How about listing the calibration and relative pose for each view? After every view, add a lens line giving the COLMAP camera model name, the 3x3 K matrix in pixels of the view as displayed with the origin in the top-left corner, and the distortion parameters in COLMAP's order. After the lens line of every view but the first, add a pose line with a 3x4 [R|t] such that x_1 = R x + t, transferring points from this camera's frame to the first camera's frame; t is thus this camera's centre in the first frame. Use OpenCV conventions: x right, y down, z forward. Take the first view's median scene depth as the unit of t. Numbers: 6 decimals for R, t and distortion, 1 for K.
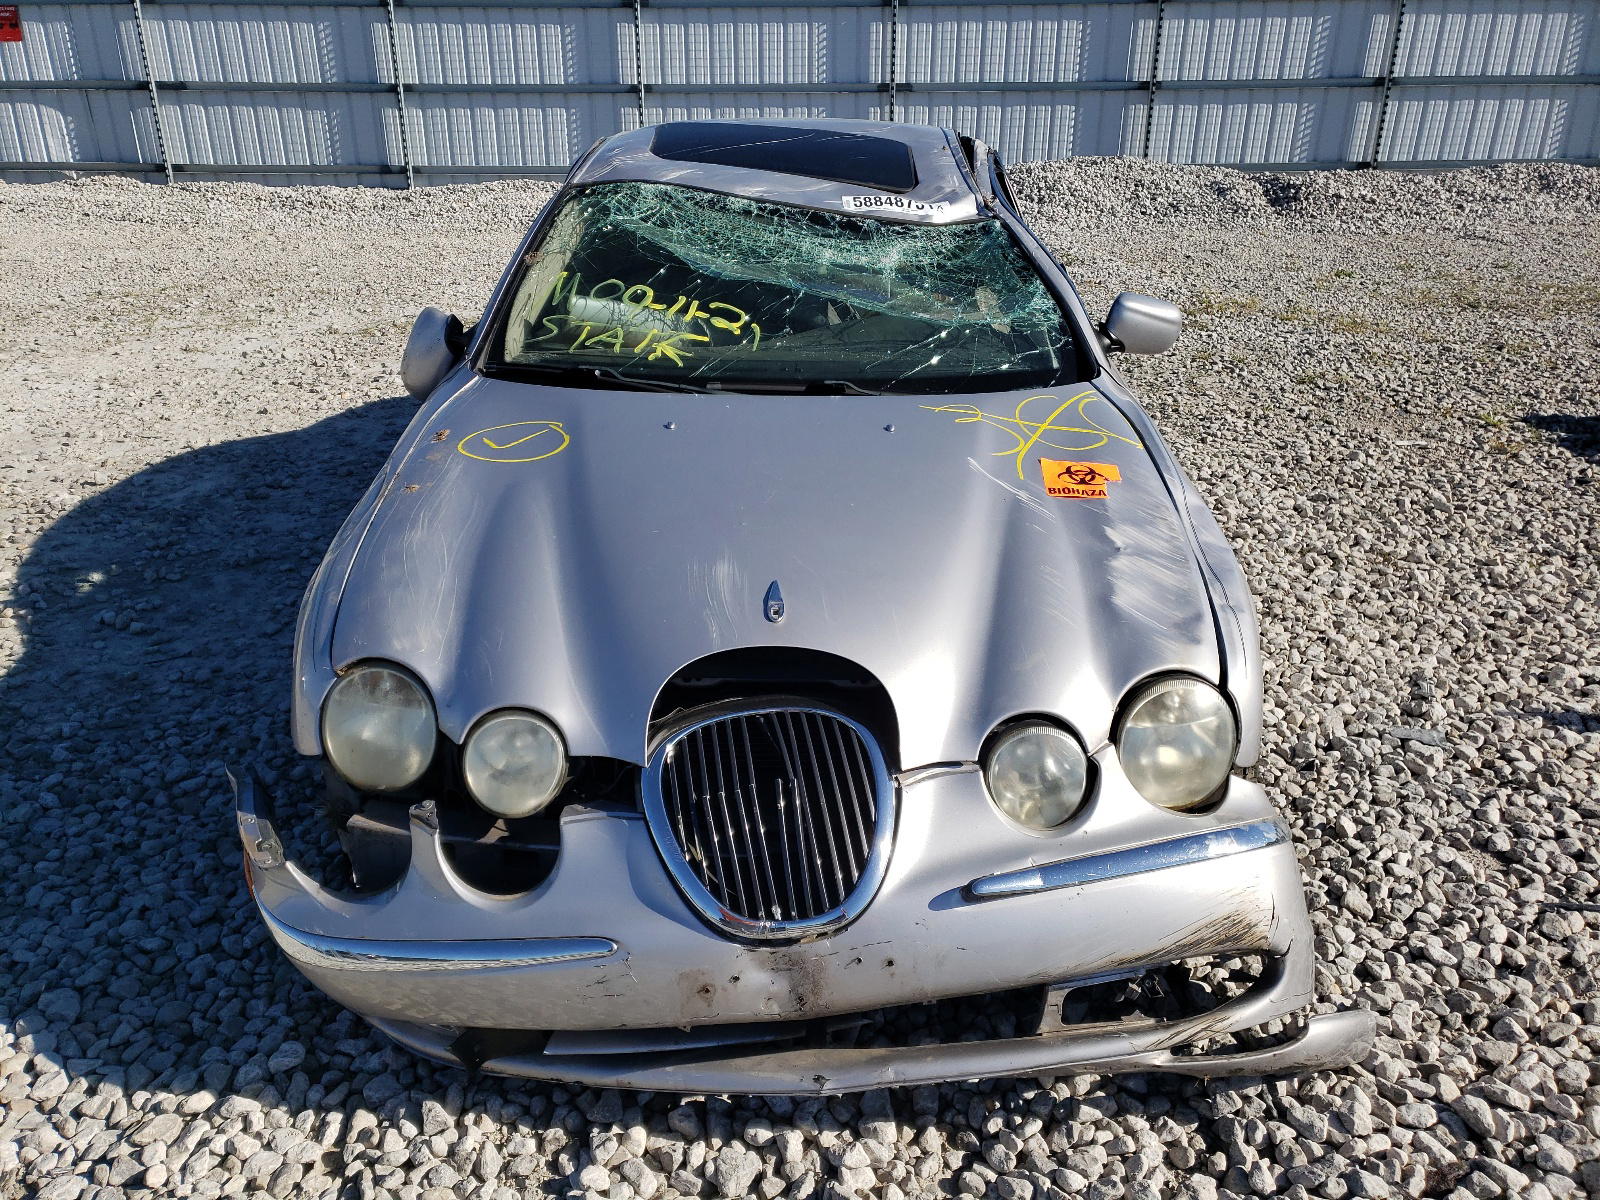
lens RADIAL K [[1215.8, 0, 800.0], [0, 1215.8, 600.0], [0, 0, 1]] dist [0.010108, 0.002466]
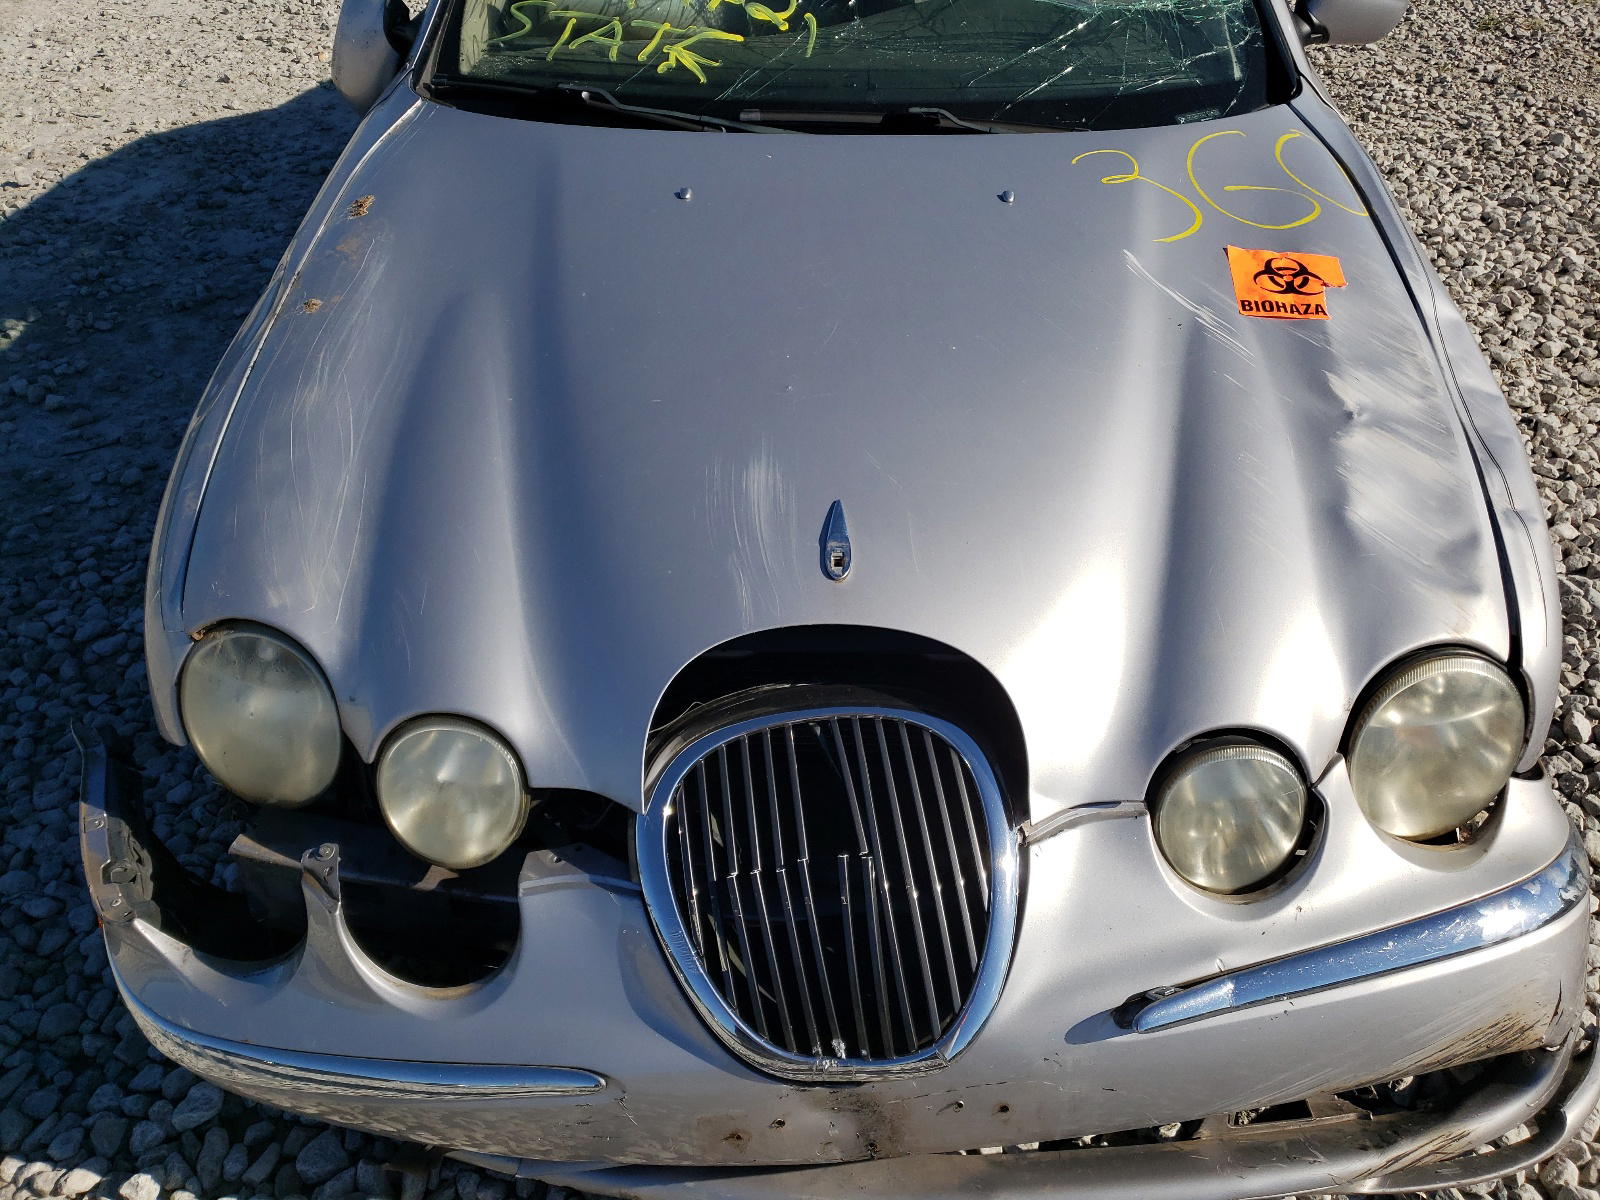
lens RADIAL K [[1225.9, 0, 823.2], [0, 1225.9, 572.8], [0, 0, 1]] dist [-0.008275, 0.046546]
pose [[0.999539, 0.007324, -0.029457, -0.005909], [0.000550, 0.965925, 0.258821, -0.102086], [0.030349, -0.258718, 0.965476, 0.243768]]
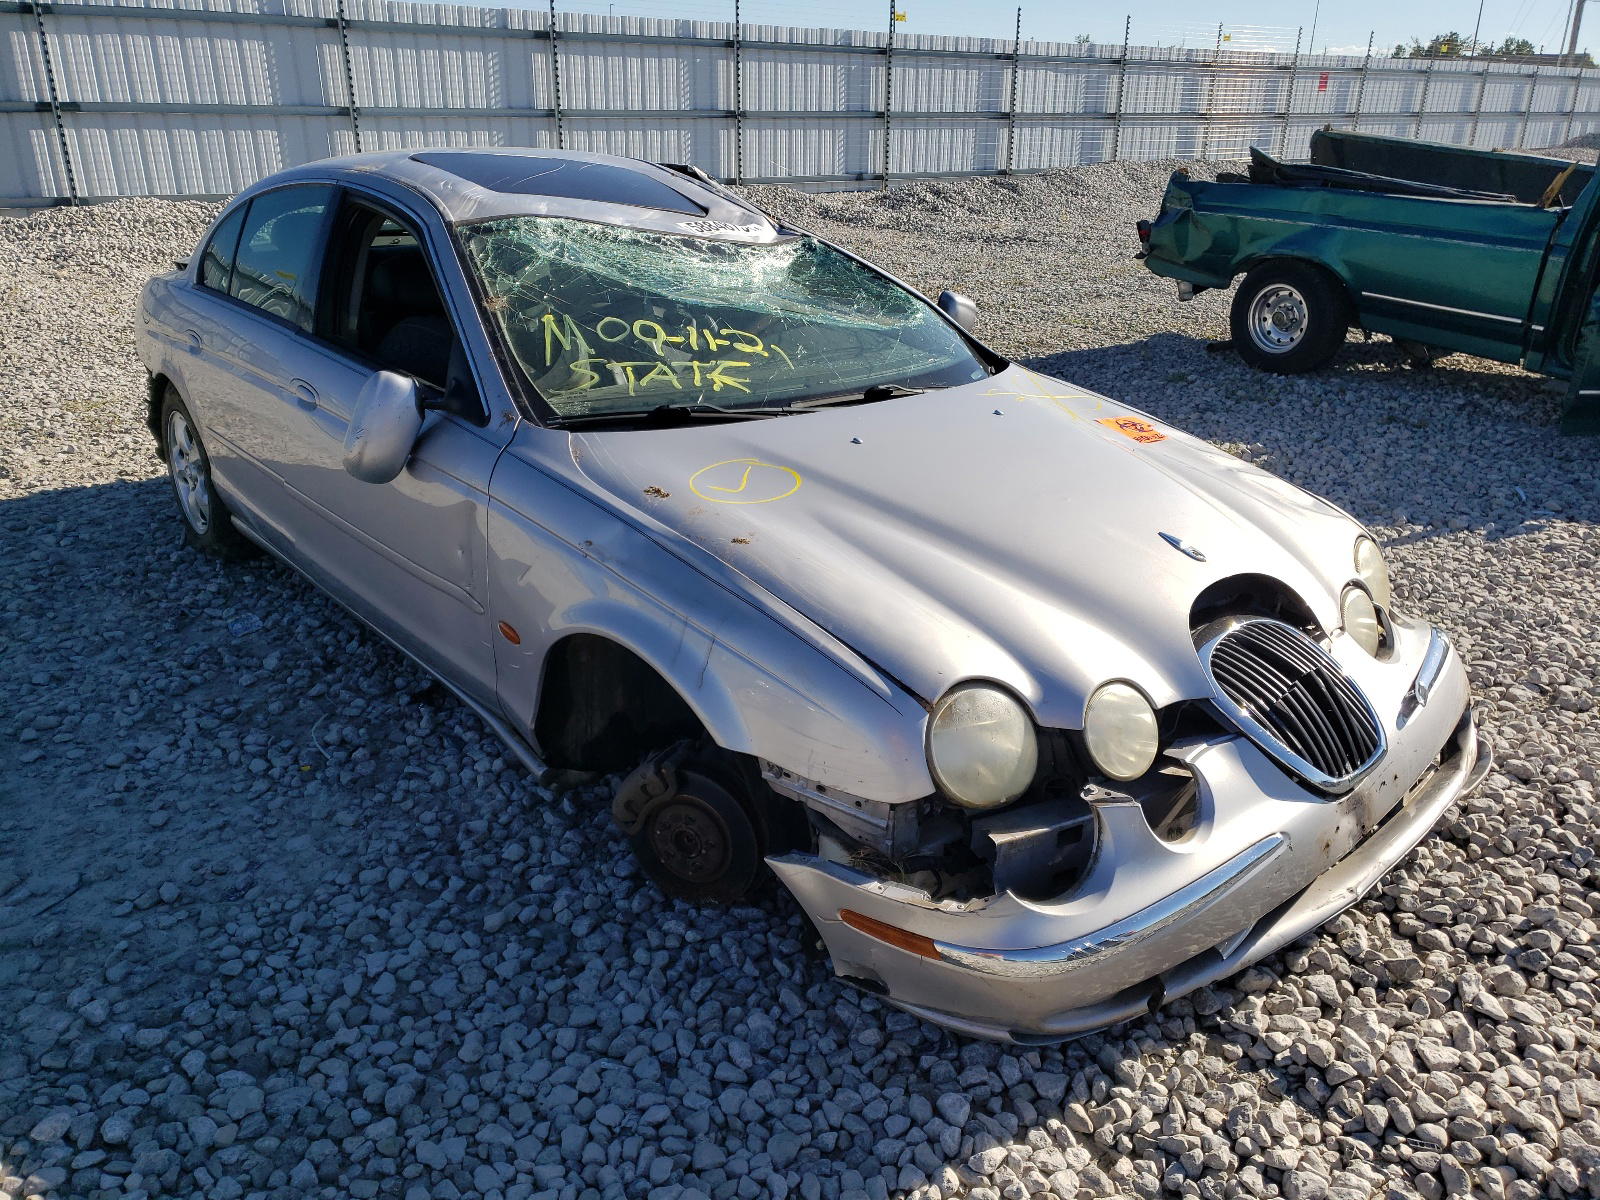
lens RADIAL K [[1226.6, 0, 800.3], [0, 1226.6, 621.0], [0, 0, 1]] dist [0.031950, 0.000909]
pose [[0.772113, -0.233348, 0.591092, -0.696798], [0.239015, 0.968481, 0.070119, -0.069662], [-0.588824, 0.087140, 0.803550, 0.174699]]
